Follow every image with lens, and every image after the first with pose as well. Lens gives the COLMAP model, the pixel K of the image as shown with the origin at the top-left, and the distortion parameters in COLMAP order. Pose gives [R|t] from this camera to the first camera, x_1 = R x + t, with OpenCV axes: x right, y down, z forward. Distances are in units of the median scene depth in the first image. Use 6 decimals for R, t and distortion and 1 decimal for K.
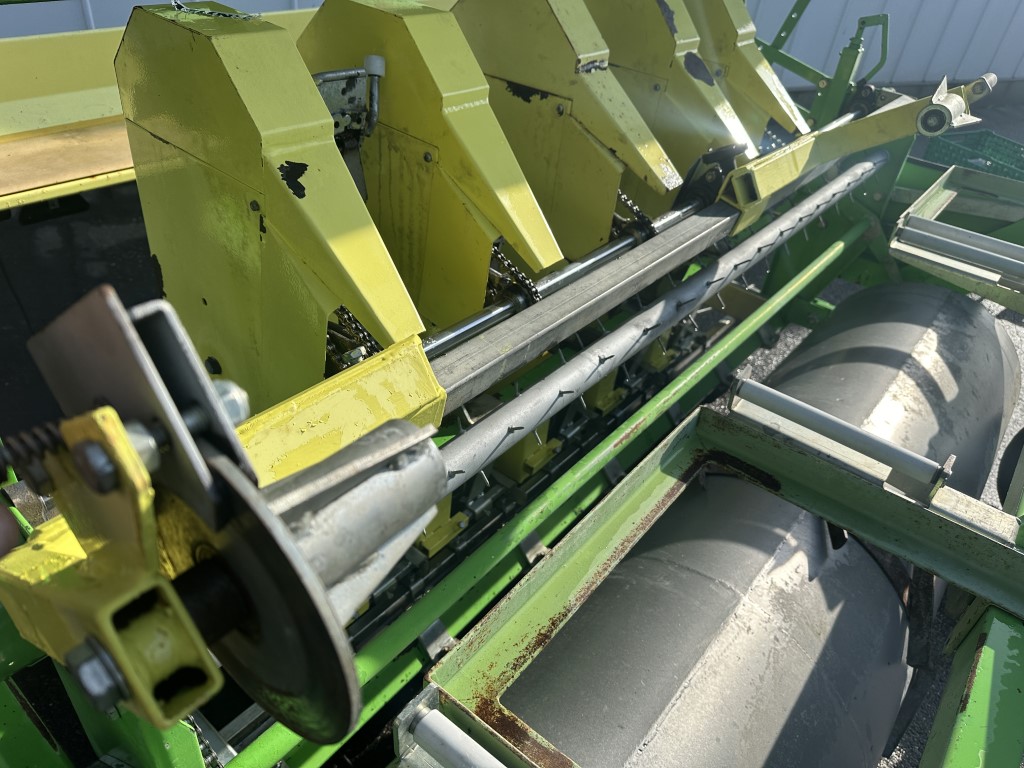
lens RADIAL K [[714.4, 0, 538.4], [0, 714.4, 367.9], [0, 0, 1]] dist [0.054301, -0.061875]
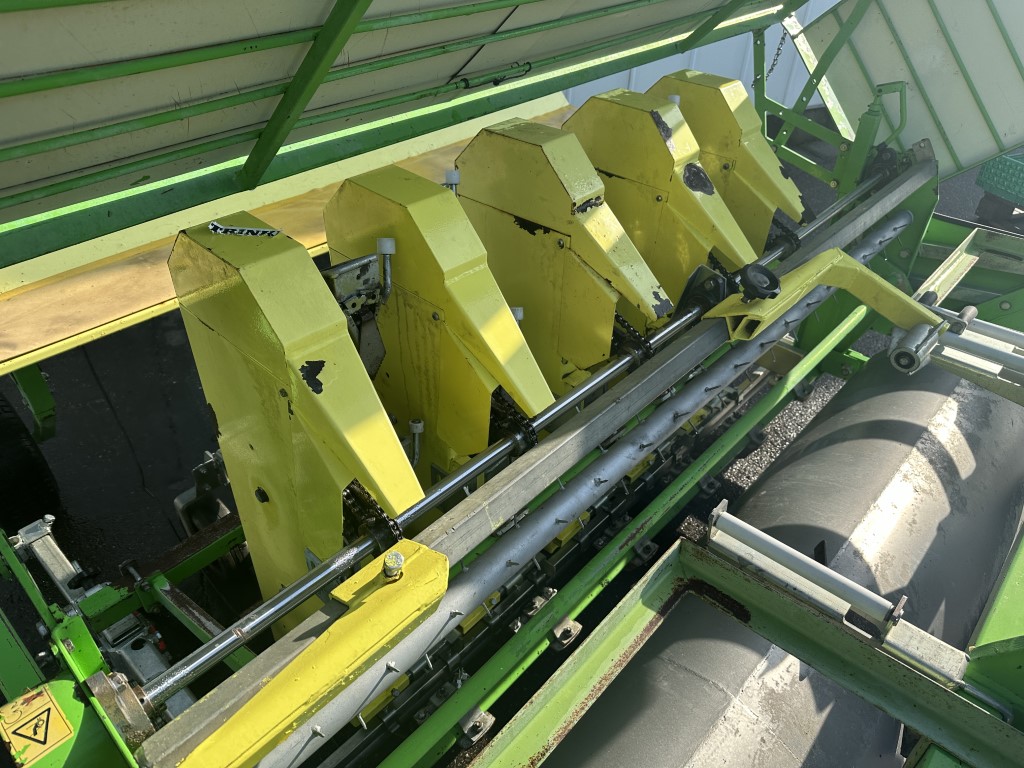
lens RADIAL K [[714.4, 0, 537.2], [0, 714.4, 373.8], [0, 0, 1]] dist [0.054301, -0.061875]
pose [[0.995087, -0.028590, -0.094788, 0.103484], [0.029813, 0.999489, 0.011512, -0.193718], [0.094411, -0.014281, 0.995431, -0.110139]]
